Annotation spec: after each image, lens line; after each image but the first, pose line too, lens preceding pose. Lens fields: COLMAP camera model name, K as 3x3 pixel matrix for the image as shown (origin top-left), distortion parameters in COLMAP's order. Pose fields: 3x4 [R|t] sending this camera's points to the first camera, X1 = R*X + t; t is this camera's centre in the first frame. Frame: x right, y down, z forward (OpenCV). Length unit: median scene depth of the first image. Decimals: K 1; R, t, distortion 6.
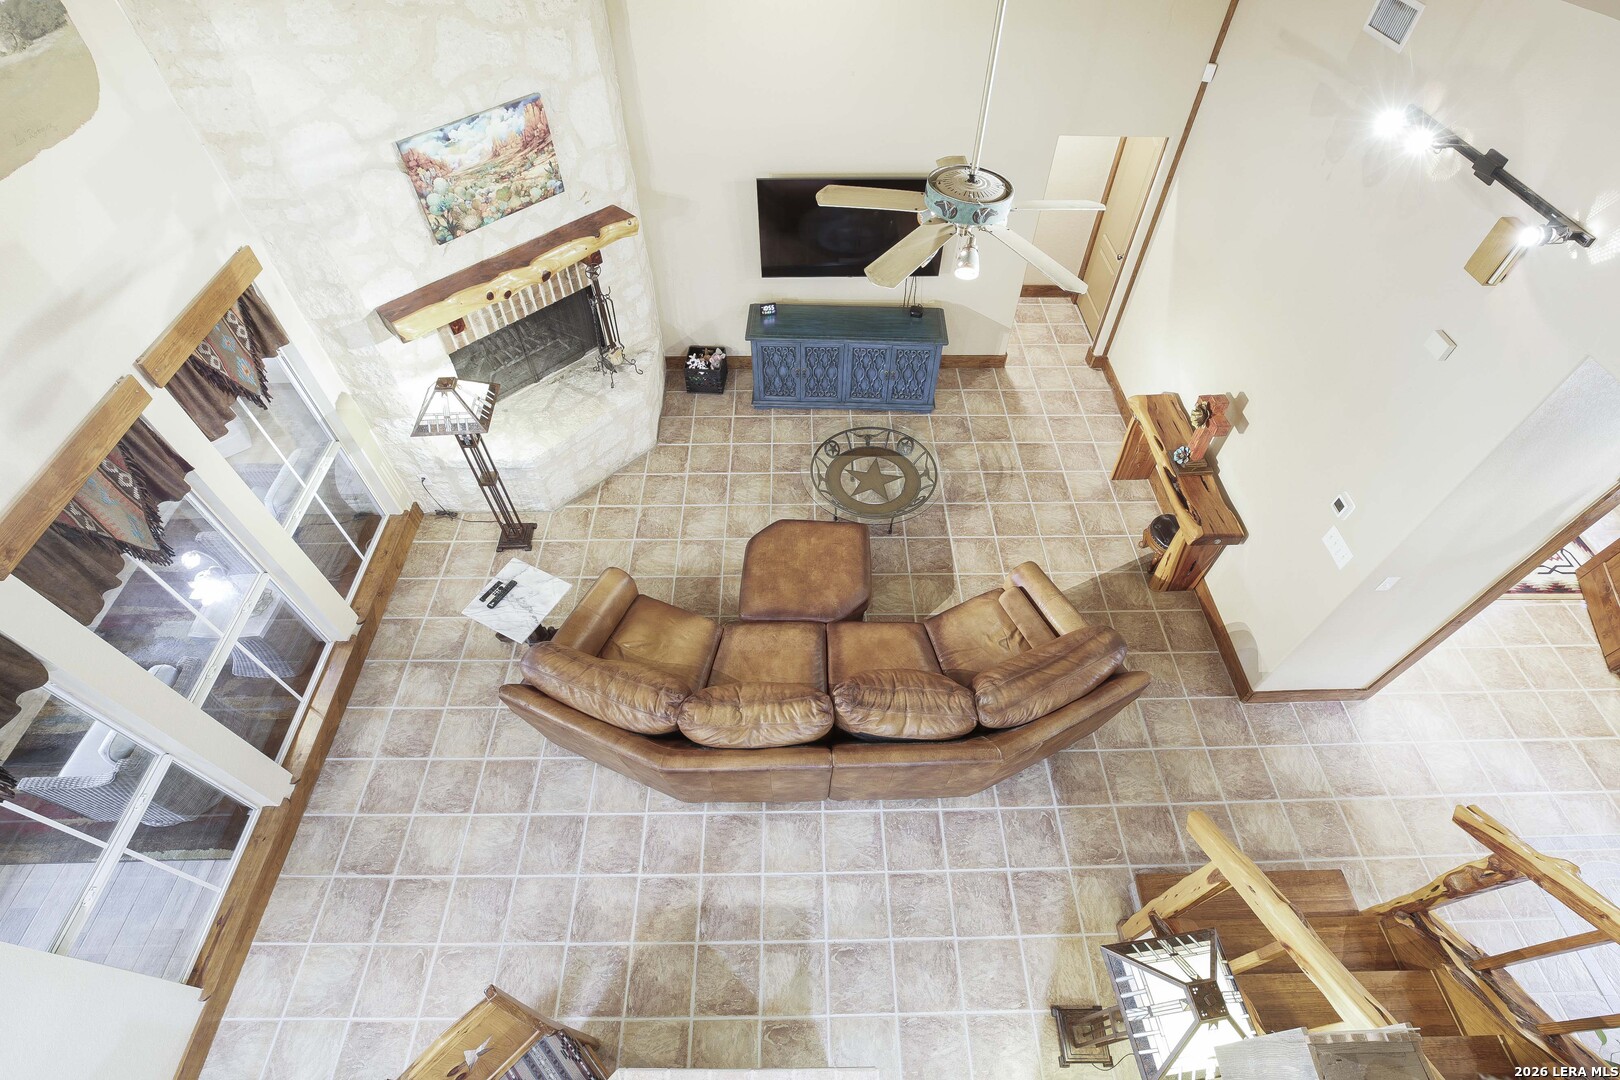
lens RADIAL K [[739.9, 0, 812.9], [0, 739.9, 537.7], [0, 0, 1]] dist [-0.042996, 0.010560]
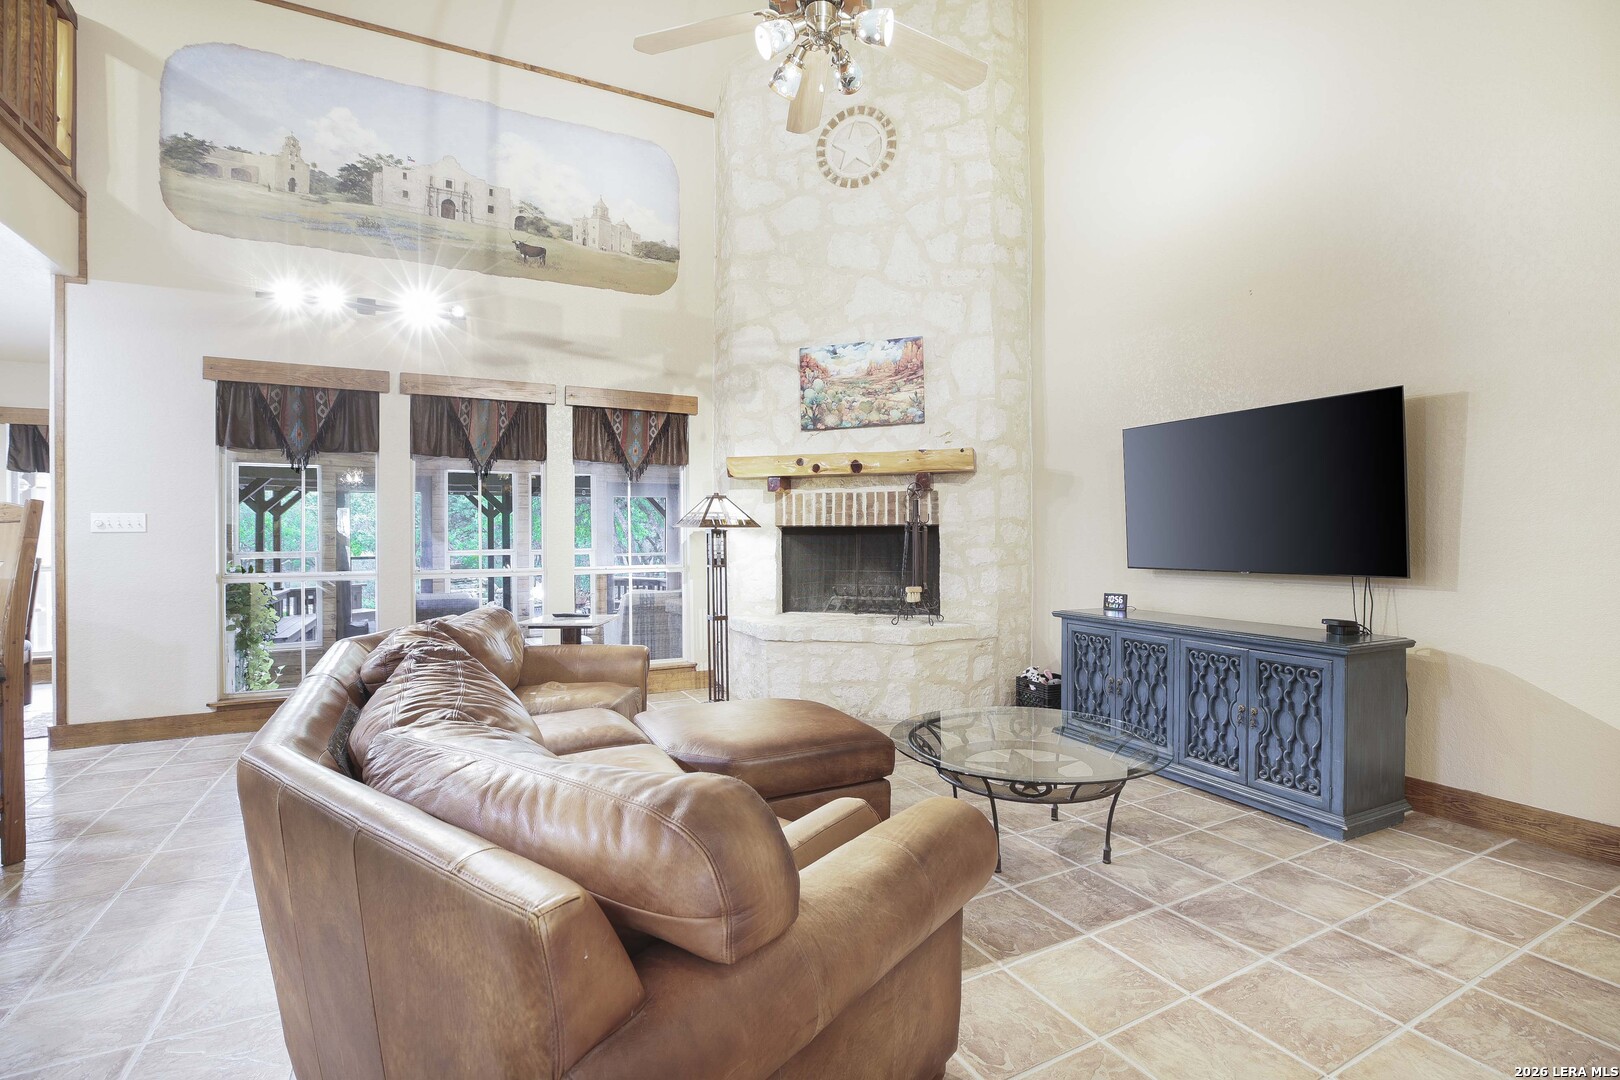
lens RADIAL K [[739.9, 0, 813.7], [0, 739.9, 537.4], [0, 0, 1]] dist [-0.042996, 0.010560]
pose [[0.447025, -0.010736, -0.894457, 0.612420], [-0.689017, 0.633548, -0.351956, 0.135011], [0.570460, 0.773629, 0.275815, 0.831046]]
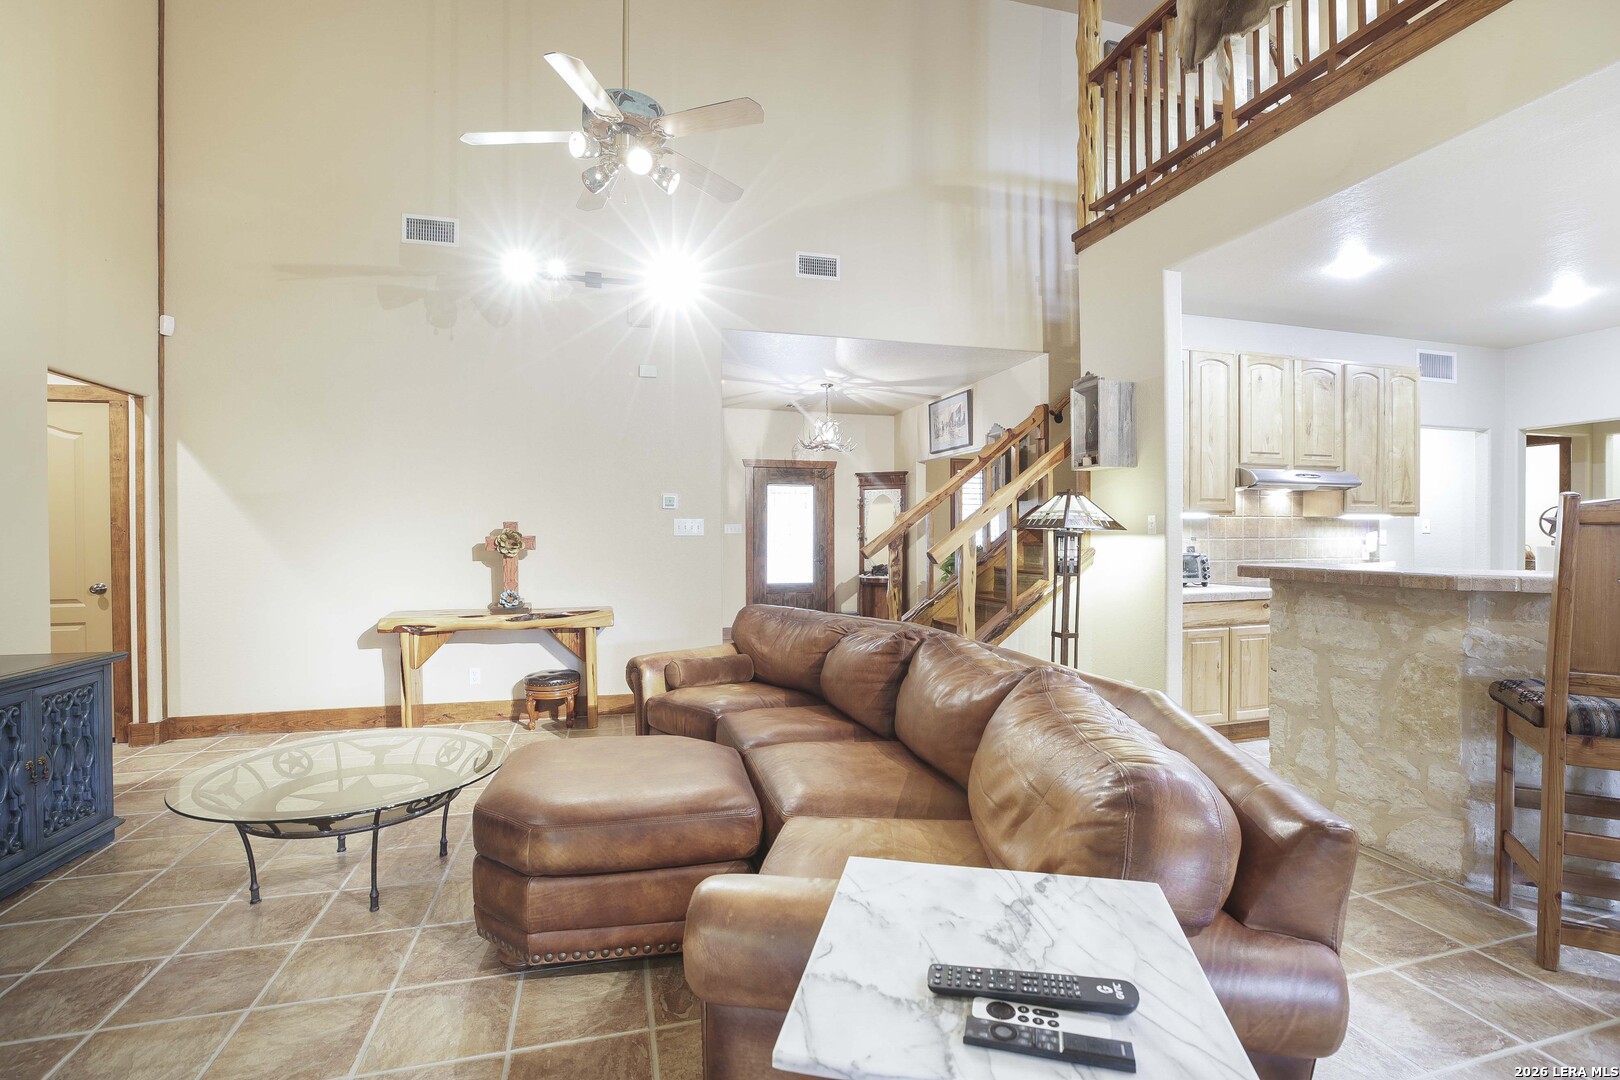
lens RADIAL K [[739.9, 0, 810.0], [0, 739.9, 530.2], [0, 0, 1]] dist [-0.042996, 0.010560]
pose [[-0.248782, -0.008349, 0.968524, -0.587806], [0.751277, 0.629458, 0.198404, -0.075462], [-0.611302, 0.776989, -0.150325, 0.971713]]
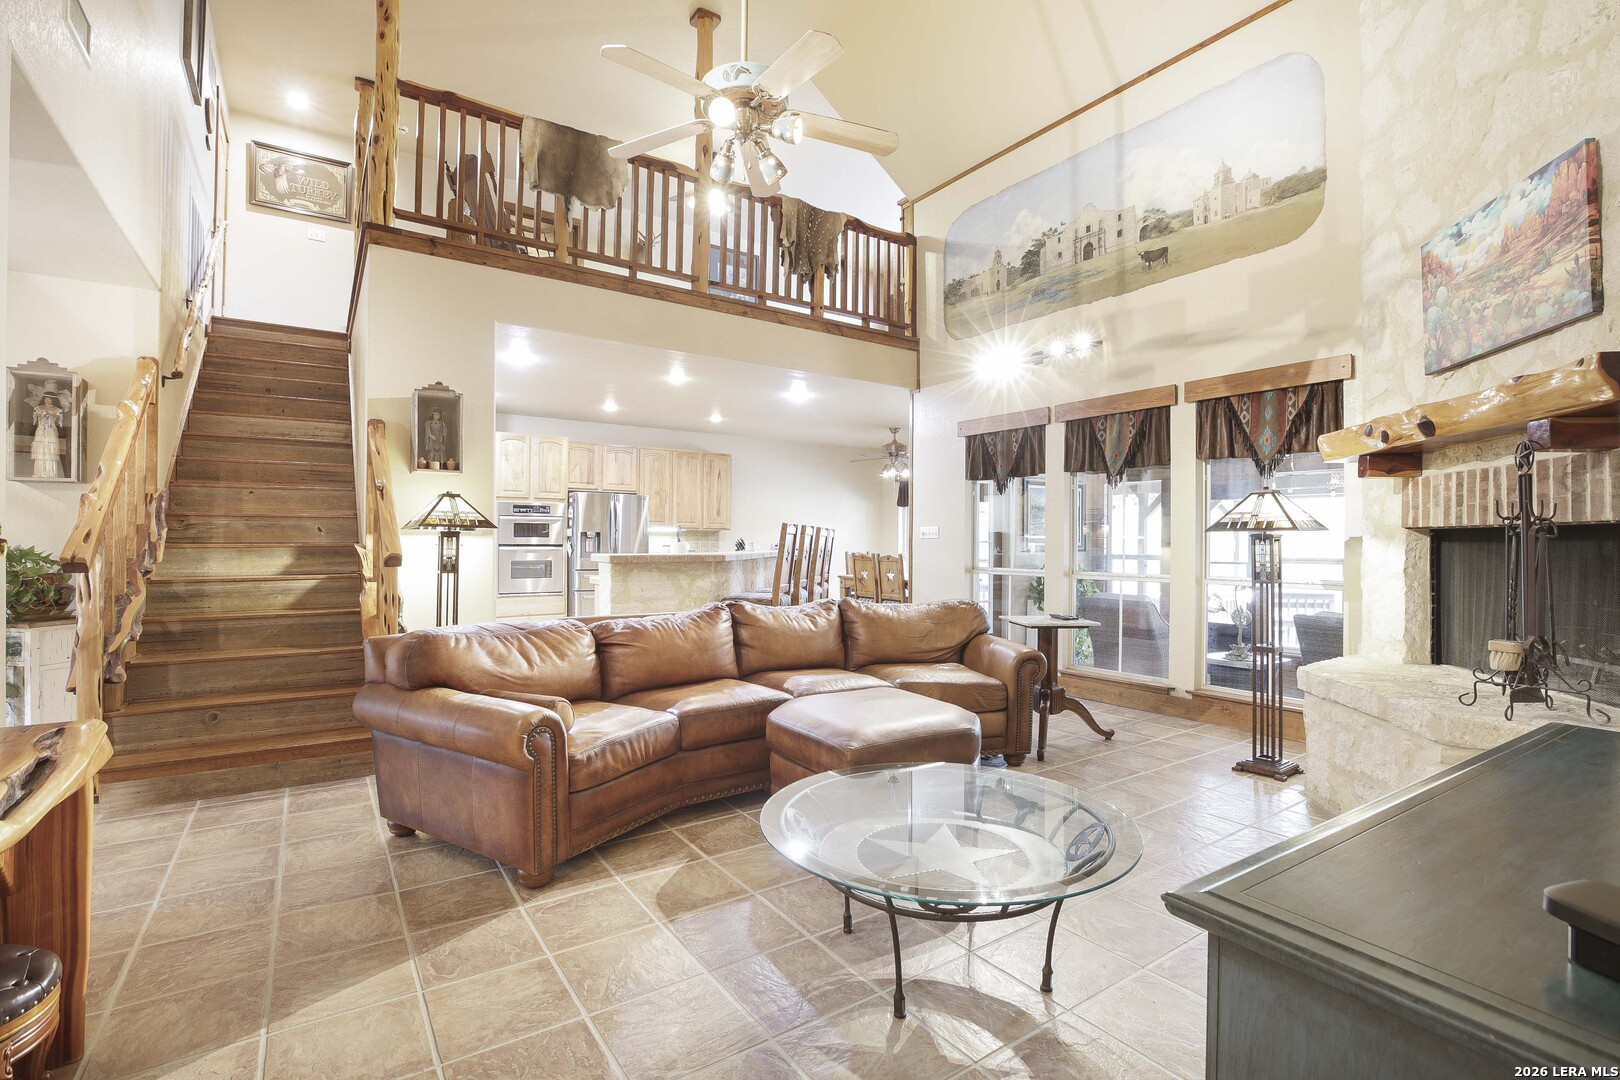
lens RADIAL K [[739.9, 0, 812.1], [0, 739.9, 538.7], [0, 0, 1]] dist [-0.042996, 0.010560]
pose [[-0.833953, -0.018349, -0.551531, 0.447627], [-0.437594, 0.630903, 0.640682, -0.508367], [0.336207, 0.775645, -0.534173, 1.354091]]
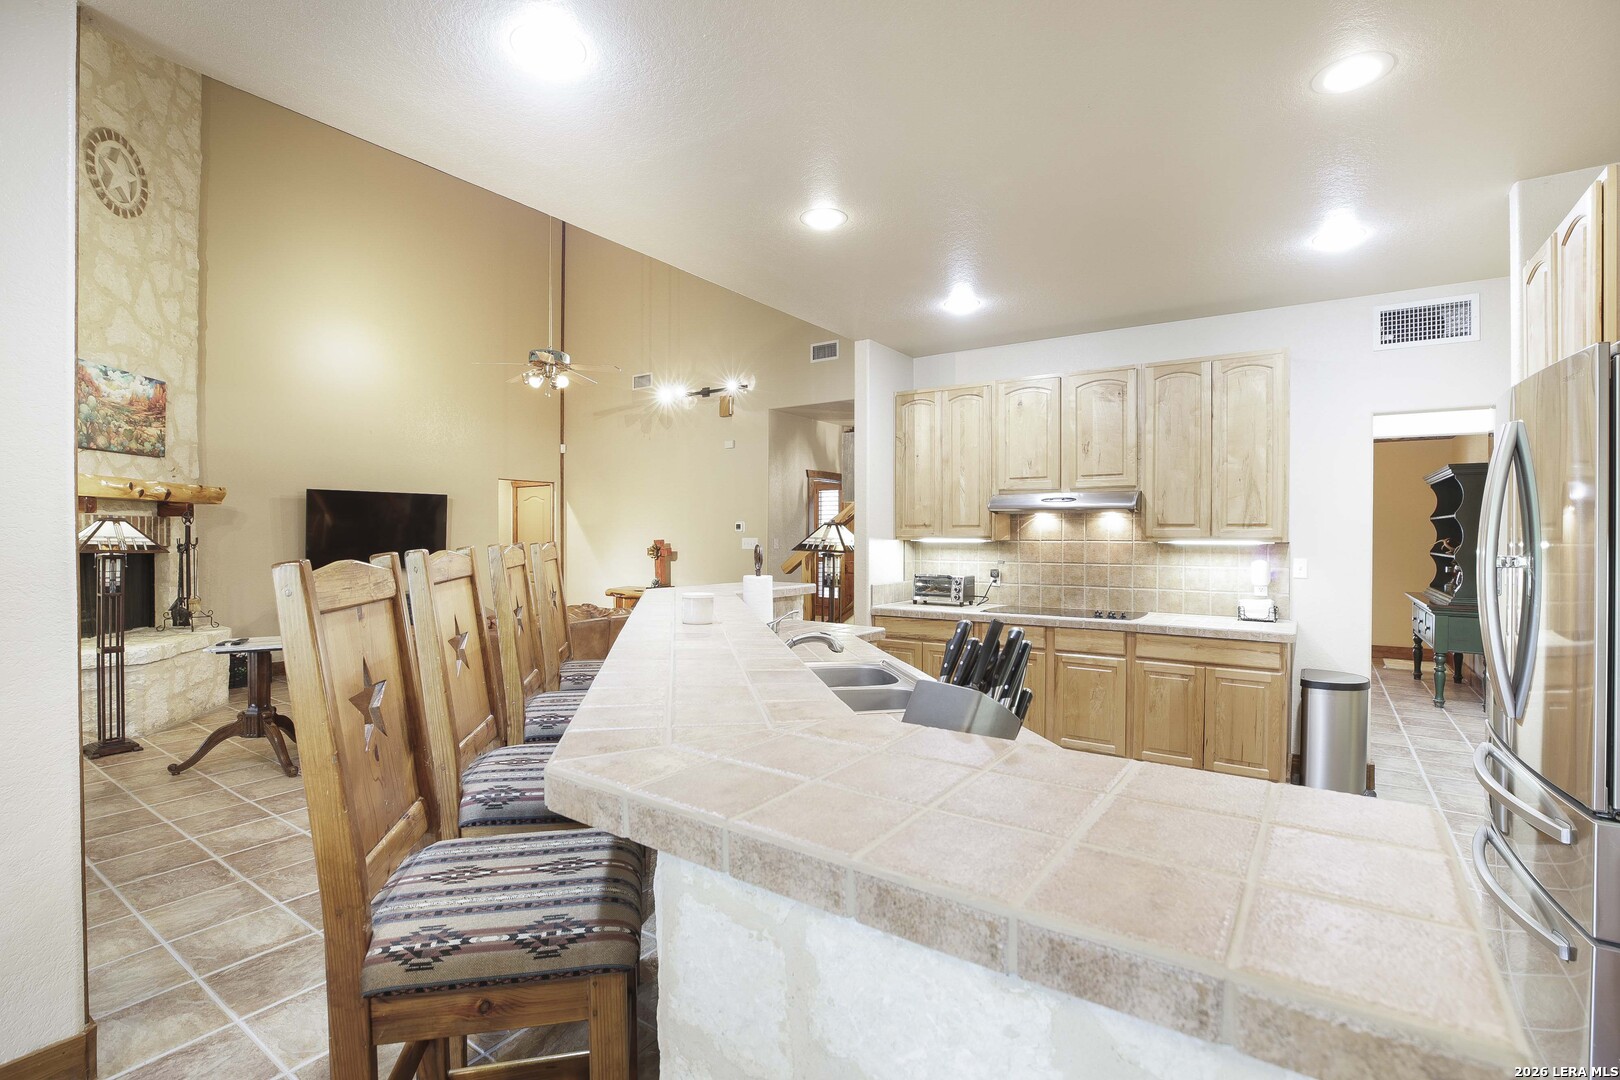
lens RADIAL K [[739.9, 0, 816.5], [0, 739.9, 538.0], [0, 0, 1]] dist [-0.042996, 0.010560]
pose [[0.576605, -0.013566, 0.816910, -0.778083], [0.636869, 0.633779, -0.439001, 0.931385], [-0.511785, 0.773395, 0.374080, 0.109908]]
